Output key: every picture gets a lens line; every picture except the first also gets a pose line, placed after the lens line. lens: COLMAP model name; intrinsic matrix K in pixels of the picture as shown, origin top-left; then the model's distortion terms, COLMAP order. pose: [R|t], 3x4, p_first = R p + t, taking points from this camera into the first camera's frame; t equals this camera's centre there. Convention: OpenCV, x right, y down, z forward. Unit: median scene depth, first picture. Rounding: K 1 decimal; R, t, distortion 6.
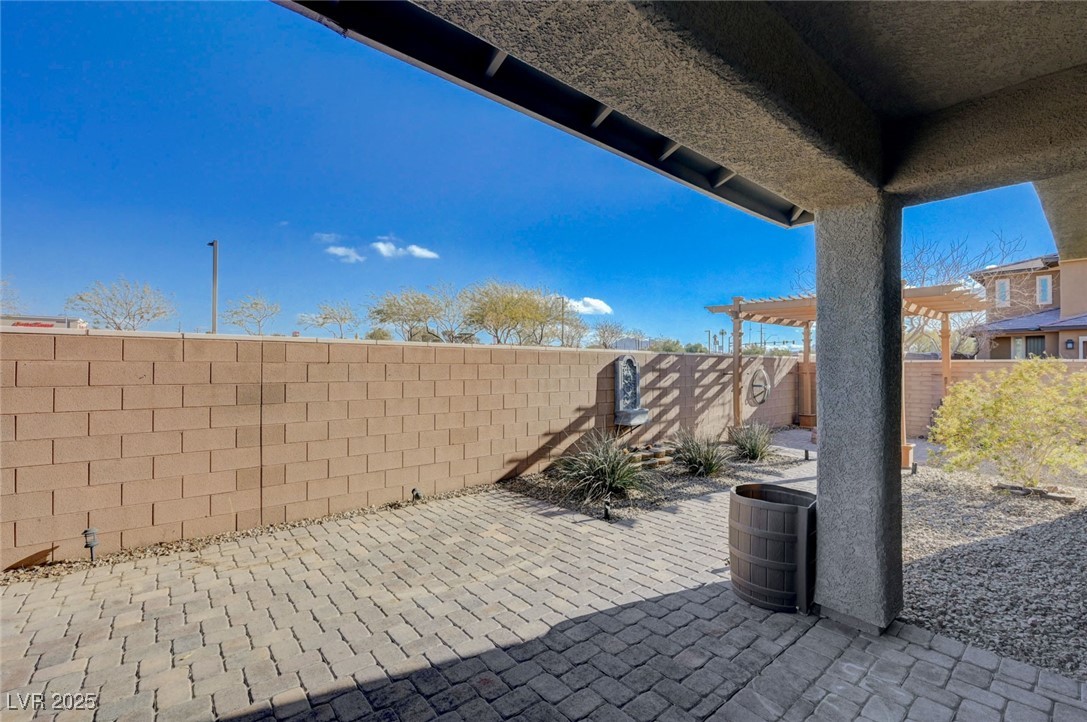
lens RADIAL K [[472.9, 0, 543.5], [0, 472.9, 361.0], [0, 0, 1]] dist [-0.000673, 0.000268]
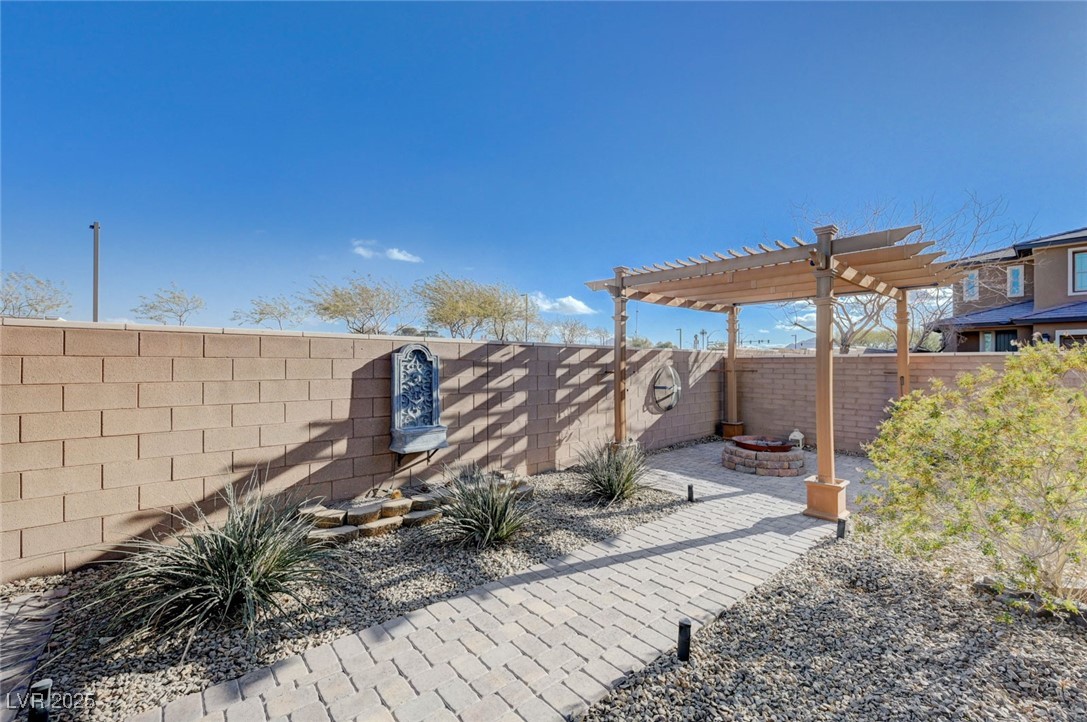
lens RADIAL K [[438.1, 0, 543.5], [0, 438.1, 361.0], [0, 0, 1]] dist [-0.000786, -0.000199]
pose [[0.999997, 0.000169, 0.002578, 0.287807], [-0.000178, 0.999993, 0.003643, 0.007938], [-0.002577, -0.003644, 0.999990, 0.316077]]
